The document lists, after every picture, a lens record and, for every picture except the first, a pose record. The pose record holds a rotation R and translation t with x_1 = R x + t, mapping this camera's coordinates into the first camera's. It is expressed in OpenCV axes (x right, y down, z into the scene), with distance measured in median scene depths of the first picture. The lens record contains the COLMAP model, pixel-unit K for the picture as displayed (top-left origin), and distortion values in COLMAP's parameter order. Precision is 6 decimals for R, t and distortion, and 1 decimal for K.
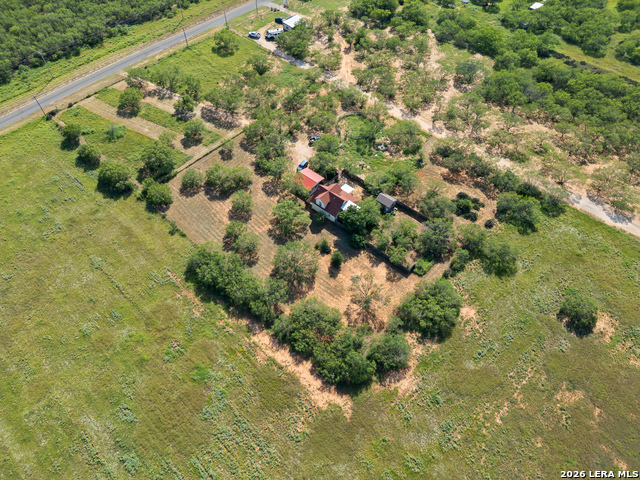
lens RADIAL K [[448.7, 0, 320.0], [0, 448.7, 240.0], [0, 0, 1]] dist [0.063567, -0.065022]
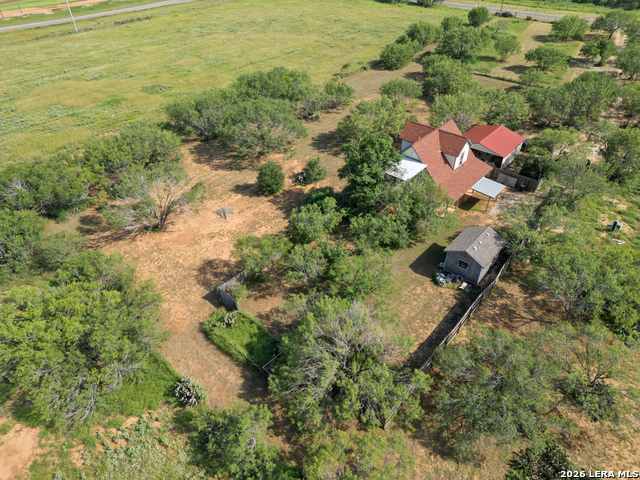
lens RADIAL K [[448.7, 0, 320.0], [0, 448.7, 240.0], [0, 0, 1]] dist [0.063567, -0.065022]
pose [[0.023994, 0.609508, -0.792417, 0.442480], [-0.804813, 0.481985, 0.346362, -0.127716], [0.593043, 0.629437, 0.502105, 0.852583]]
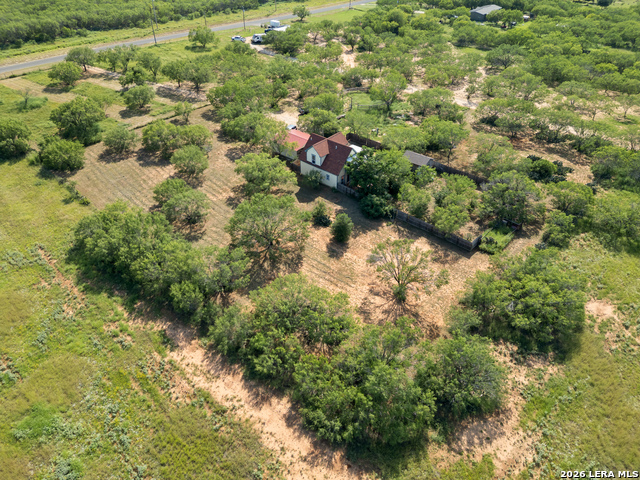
lens RADIAL K [[448.7, 0, 320.0], [0, 448.7, 240.0], [0, 0, 1]] dist [0.063567, -0.065022]
pose [[0.999995, 0.002160, 0.002373, 0.009065], [-0.001460, 0.964829, -0.262875, 0.209510], [-0.002857, 0.262870, 0.964827, 0.460702]]
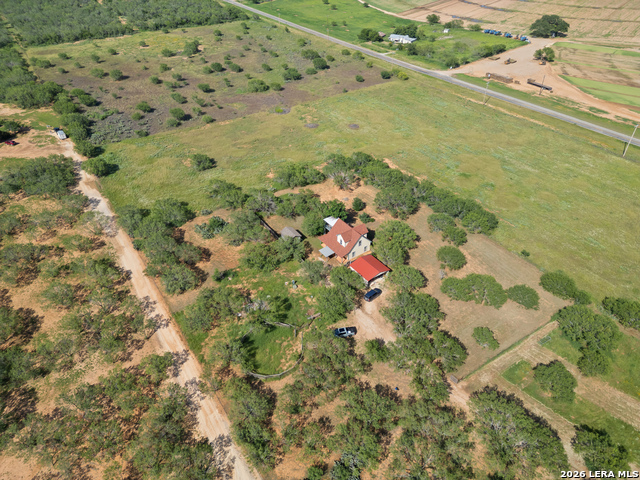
lens RADIAL K [[448.7, 0, 320.0], [0, 448.7, 240.0], [0, 0, 1]] dist [0.063567, -0.065022]
pose [[-0.970577, -0.136709, 0.198221, -0.107079], [0.199055, 0.007683, 0.979958, -1.092772], [-0.135492, 0.990581, 0.019756, 1.093471]]
